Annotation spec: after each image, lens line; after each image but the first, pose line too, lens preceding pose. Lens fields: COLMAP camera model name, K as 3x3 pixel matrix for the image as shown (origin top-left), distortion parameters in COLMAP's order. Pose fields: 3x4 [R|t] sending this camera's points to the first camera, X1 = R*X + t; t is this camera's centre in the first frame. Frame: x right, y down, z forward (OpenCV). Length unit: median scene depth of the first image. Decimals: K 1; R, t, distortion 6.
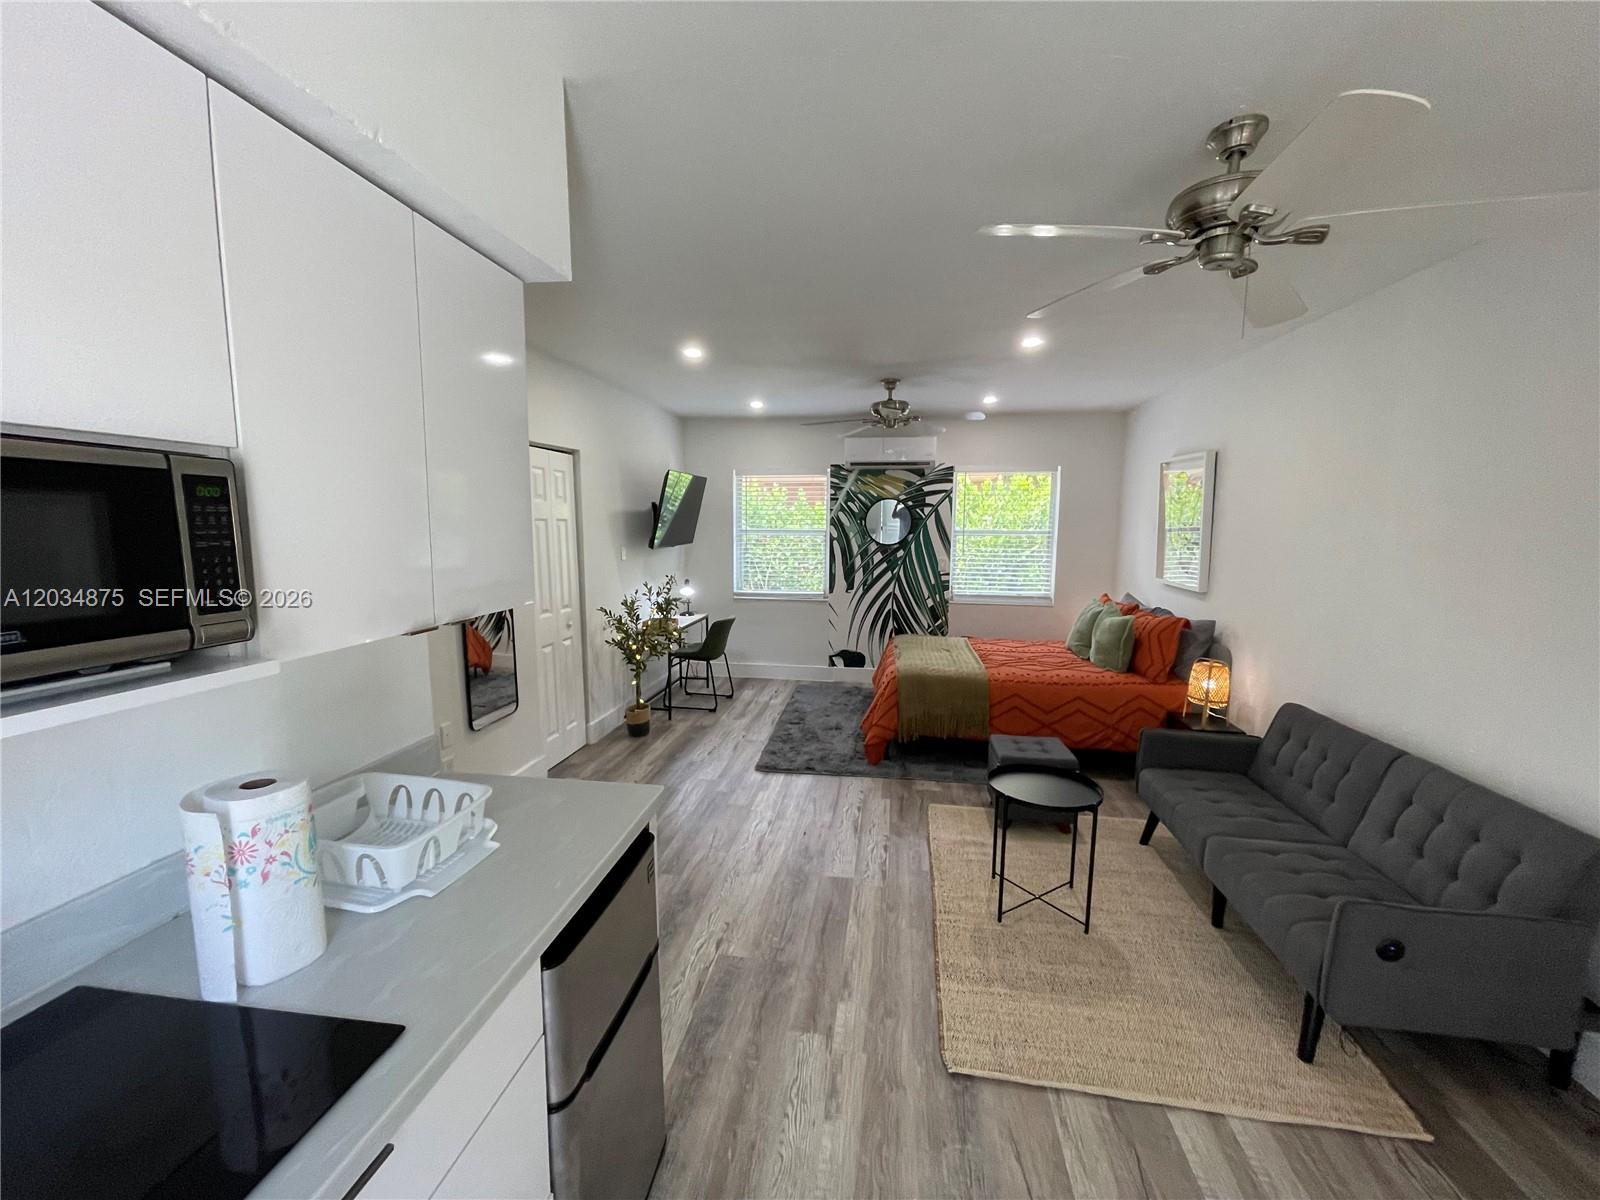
lens RADIAL K [[646.2, 0, 796.5], [0, 646.2, 598.1], [0, 0, 1]] dist [-0.006902, 0.001369]
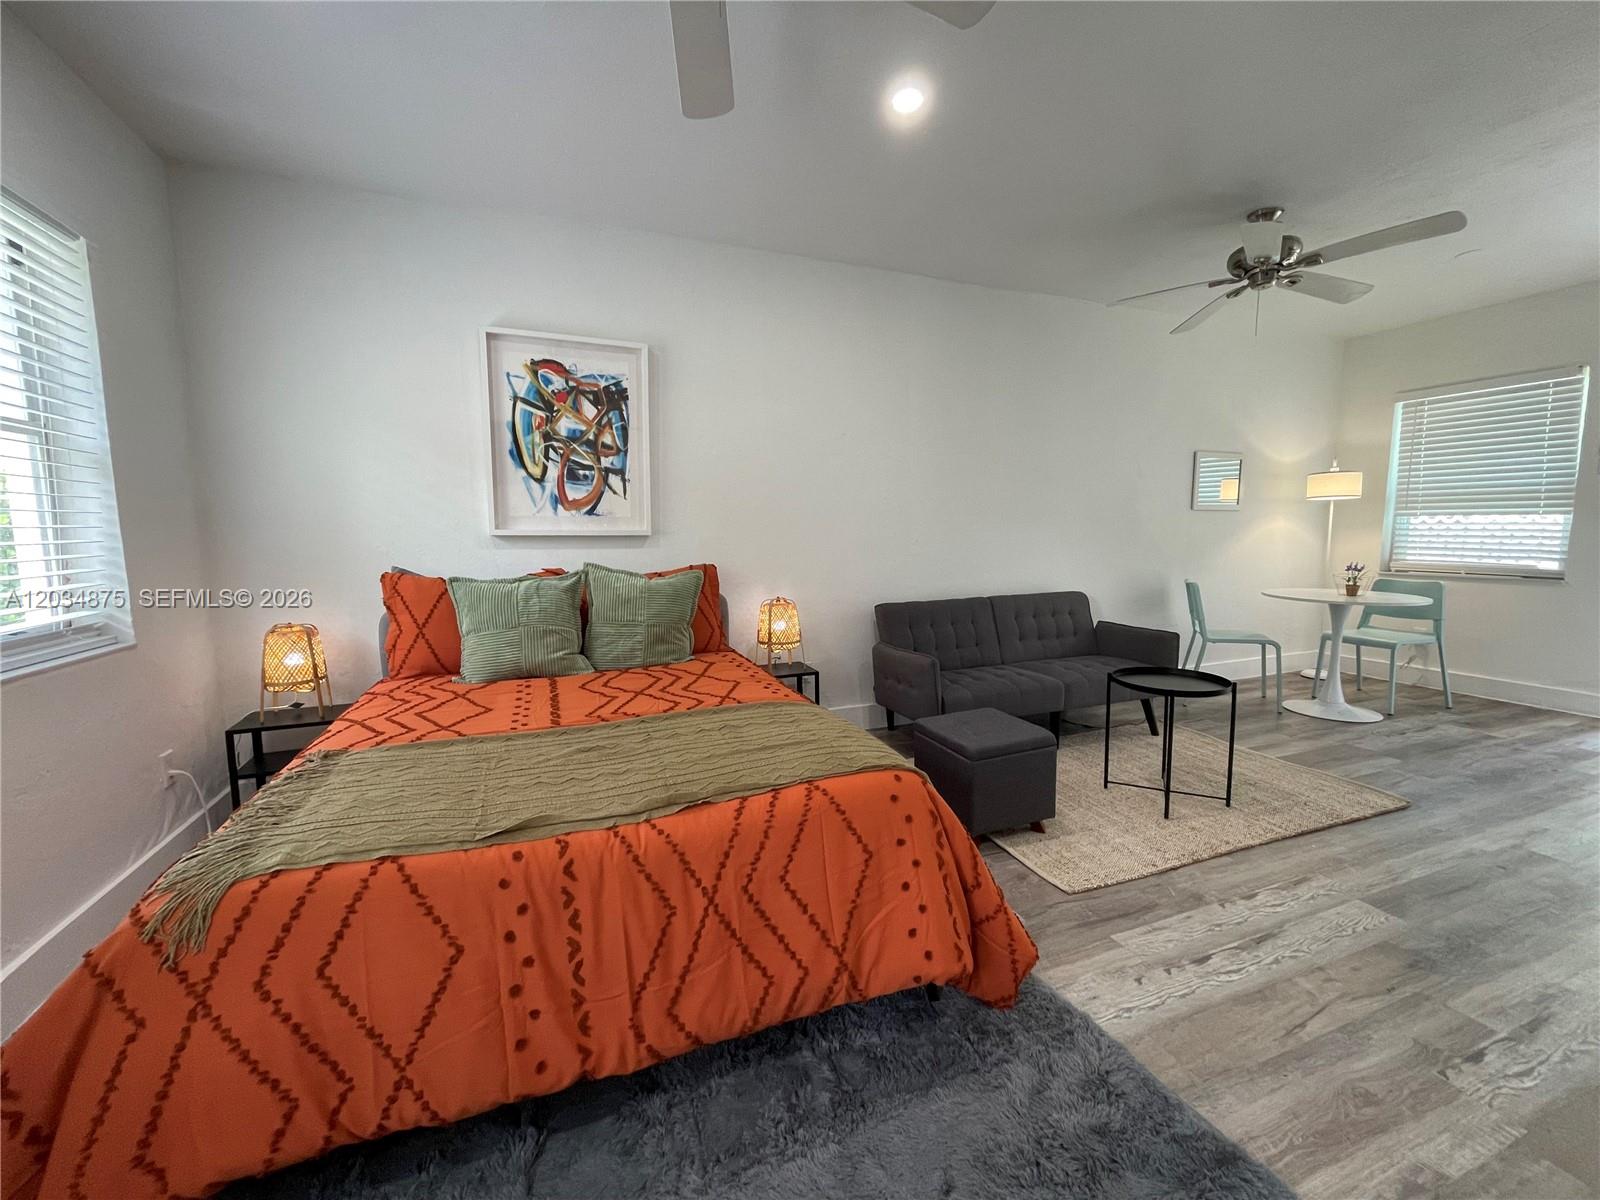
lens RADIAL K [[646.2, 0, 794.3], [0, 646.2, 593.2], [0, 0, 1]] dist [-0.006902, 0.001369]
pose [[-0.495915, -0.097045, 0.862932, -0.125864], [0.107329, 0.979266, 0.171808, -0.054538], [-0.861713, 0.177819, -0.475217, 1.271264]]
